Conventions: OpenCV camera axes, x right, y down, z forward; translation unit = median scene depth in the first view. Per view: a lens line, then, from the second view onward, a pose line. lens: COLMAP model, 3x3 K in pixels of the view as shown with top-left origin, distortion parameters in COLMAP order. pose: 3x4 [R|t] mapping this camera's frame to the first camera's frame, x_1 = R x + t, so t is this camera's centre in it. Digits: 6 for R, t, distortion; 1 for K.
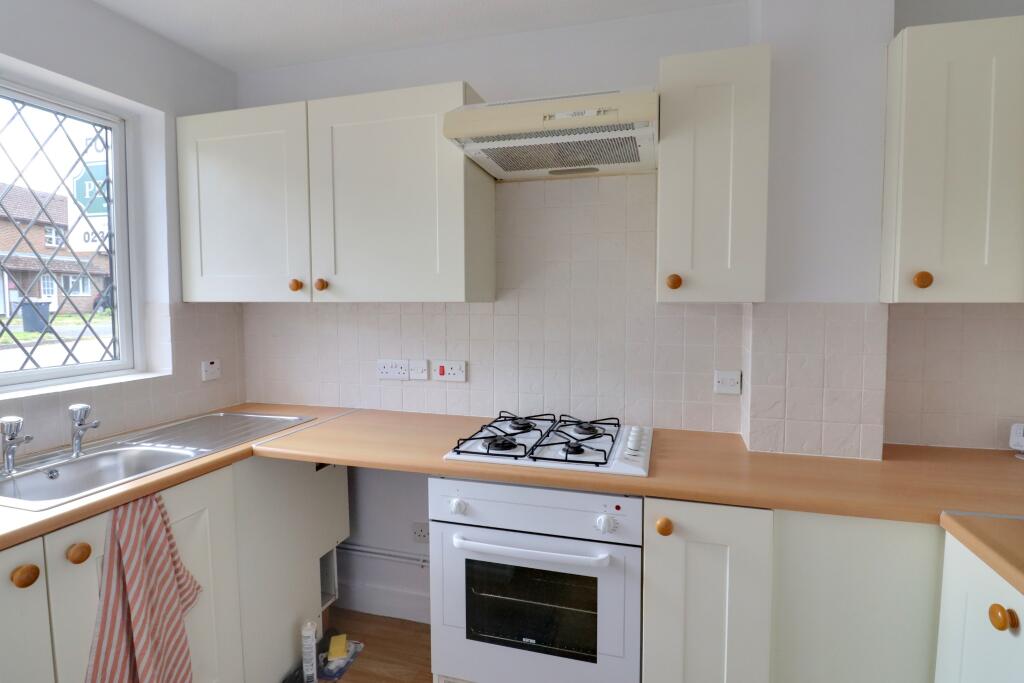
lens RADIAL K [[514.3, 0, 513.2], [0, 514.3, 332.6], [0, 0, 1]] dist [-0.028732, -0.000153]
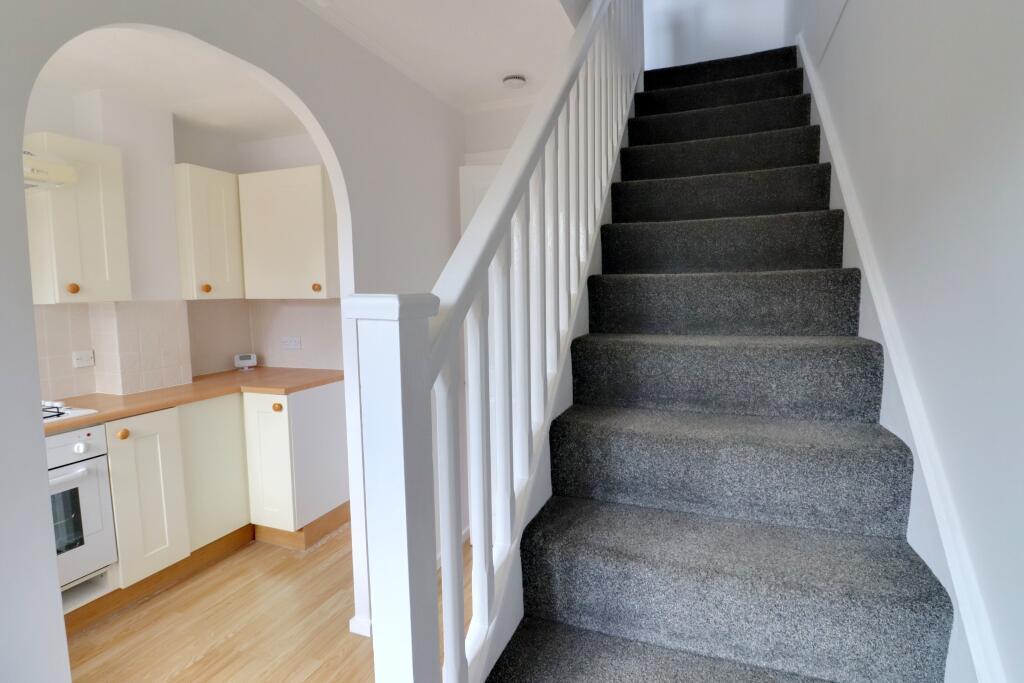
lens RADIAL K [[514.3, 0, 513.2], [0, 514.3, 332.6], [0, 0, 1]] dist [-0.028732, -0.000153]
pose [[0.095052, -0.080187, 0.992237, -1.122130], [0.077494, 0.994322, 0.072932, 0.021060], [-0.992451, 0.069960, 0.100726, -0.436893]]
